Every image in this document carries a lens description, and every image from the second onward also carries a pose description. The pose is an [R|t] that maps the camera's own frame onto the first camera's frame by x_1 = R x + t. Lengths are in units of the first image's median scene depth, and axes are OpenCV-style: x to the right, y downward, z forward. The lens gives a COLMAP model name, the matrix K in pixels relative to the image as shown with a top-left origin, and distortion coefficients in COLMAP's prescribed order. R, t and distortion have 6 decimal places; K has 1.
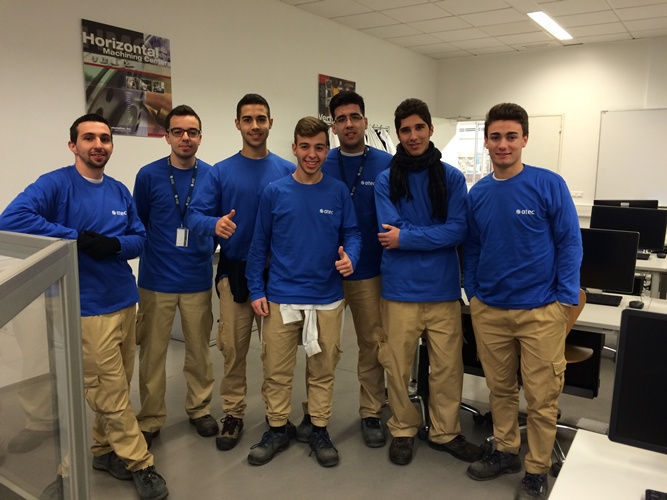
lens RADIAL K [[574.8, 0, 333.1], [0, 574.8, 248.3], [0, 0, 1]] dist [-0.004467, -0.027212]
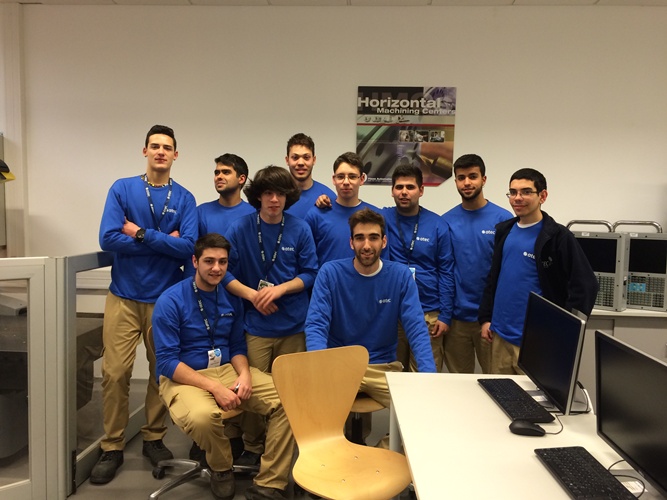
lens RADIAL K [[574.8, 0, 333.0], [0, 574.8, 252.4], [0, 0, 1]] dist [-0.004467, -0.027212]
pose [[0.486145, 0.059457, -0.871853, 0.517128], [-0.140049, 0.990088, -0.010571, -0.047438], [0.862583, 0.127241, 0.489654, 0.397989]]
